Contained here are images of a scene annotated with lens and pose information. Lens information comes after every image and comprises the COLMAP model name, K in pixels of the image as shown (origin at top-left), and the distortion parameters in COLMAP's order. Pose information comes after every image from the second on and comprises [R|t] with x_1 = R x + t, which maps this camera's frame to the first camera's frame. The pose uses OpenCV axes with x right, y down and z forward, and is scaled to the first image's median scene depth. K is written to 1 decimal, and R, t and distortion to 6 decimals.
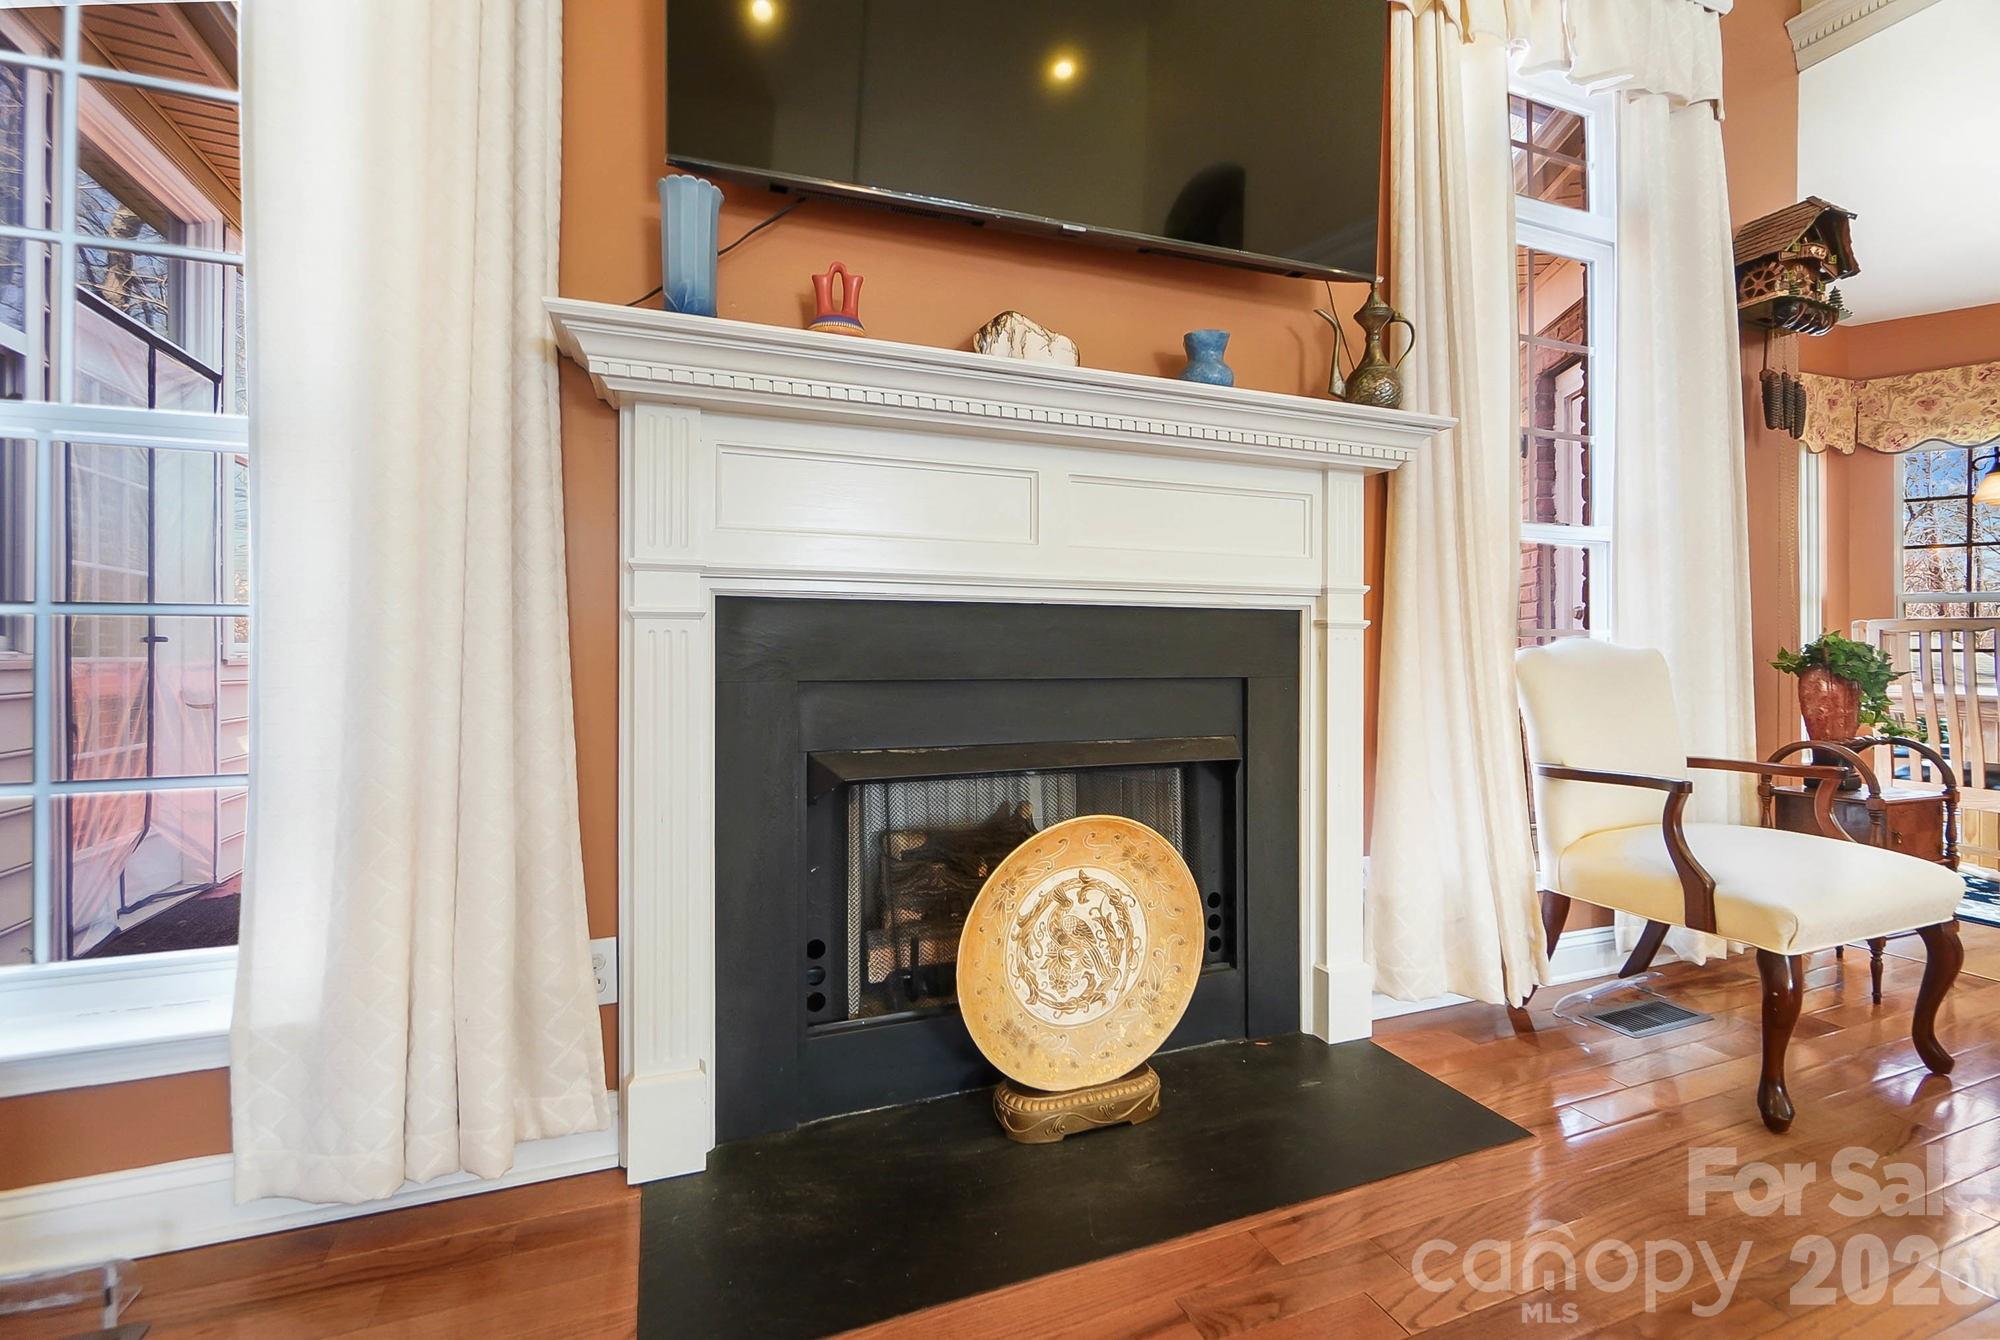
lens RADIAL K [[875.3, 0, 1000.2], [0, 875.3, 650.6], [0, 0, 1]] dist [-0.000336, -0.000064]
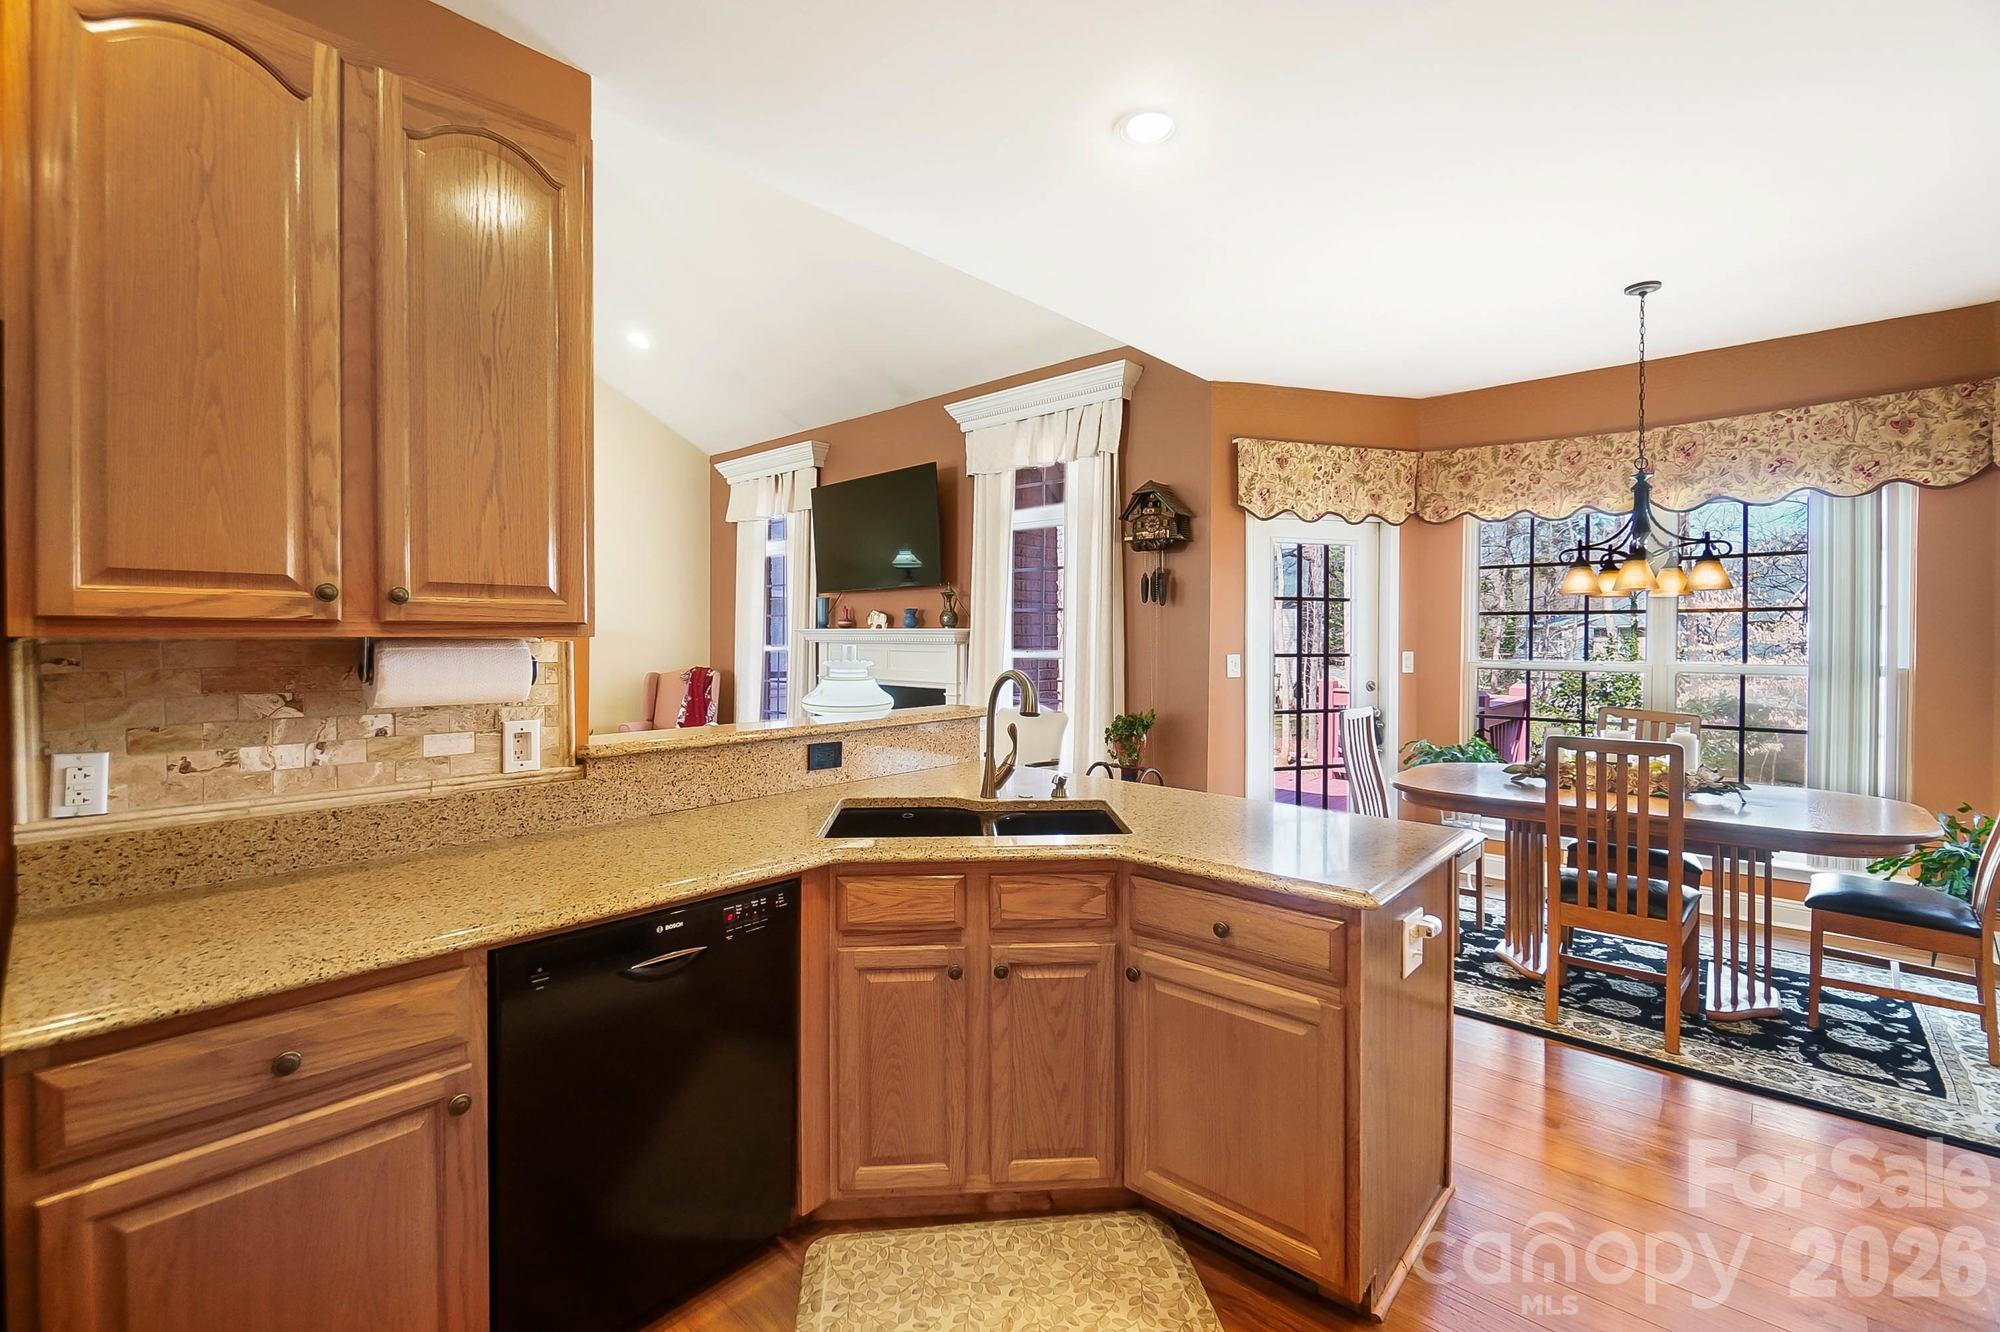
lens RADIAL K [[864.2, 0, 1000.7], [0, 864.2, 648.9], [0, 0, 1]] dist [-0.001192, -0.000335]
pose [[0.457204, 0.009614, -0.889310, 3.429348], [0.001055, 0.999935, 0.011352, -0.243301], [0.889361, -0.006128, 0.457165, -0.219554]]
